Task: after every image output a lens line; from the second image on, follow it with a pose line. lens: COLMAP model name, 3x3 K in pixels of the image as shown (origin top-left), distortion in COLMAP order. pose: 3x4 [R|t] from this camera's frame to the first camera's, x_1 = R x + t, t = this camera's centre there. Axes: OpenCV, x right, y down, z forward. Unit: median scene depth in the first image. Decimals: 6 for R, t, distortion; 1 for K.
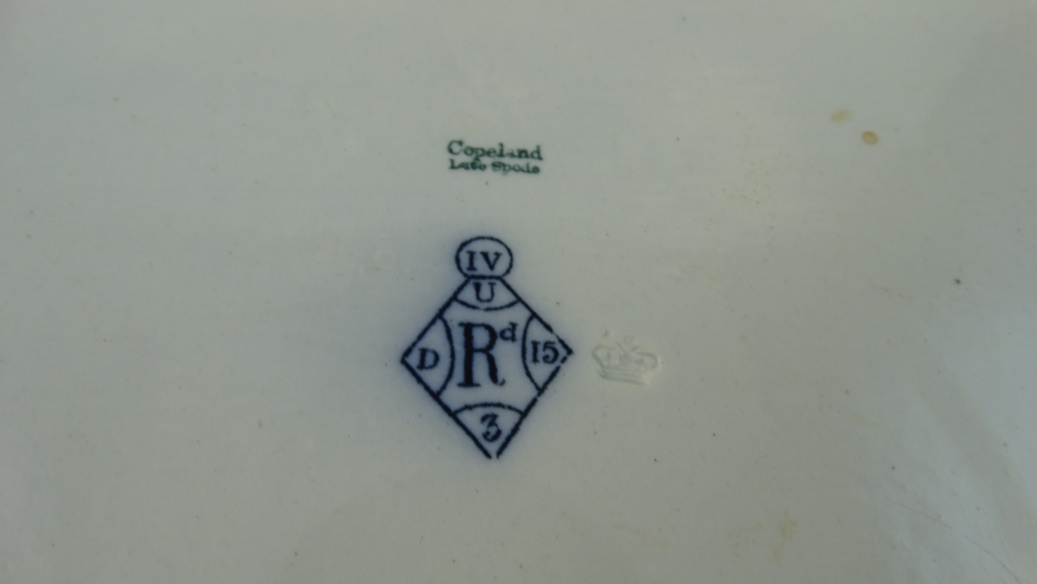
lens RADIAL K [[750.8, 0, 518.5], [0, 750.8, 292.3], [0, 0, 1]] dist [0.004495, -0.020286]
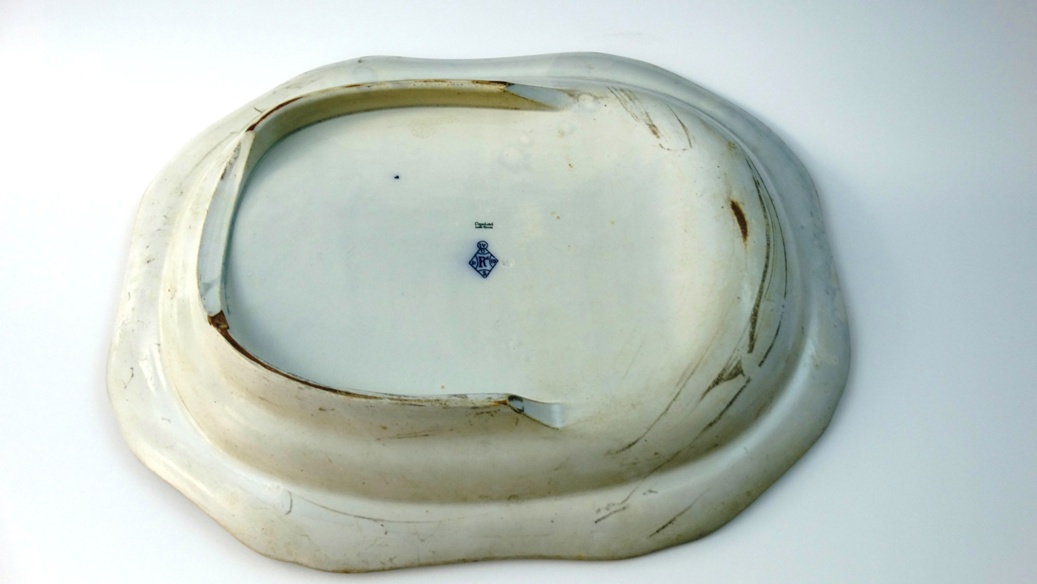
lens RADIAL K [[750.8, 0, 518.2], [0, 750.8, 291.1], [0, 0, 1]] dist [0.004495, -0.020286]
pose [[0.999374, -0.032287, -0.014460, 0.295059], [0.033227, 0.996968, 0.070364, -0.090521], [0.012144, -0.070801, 0.997417, -4.691313]]
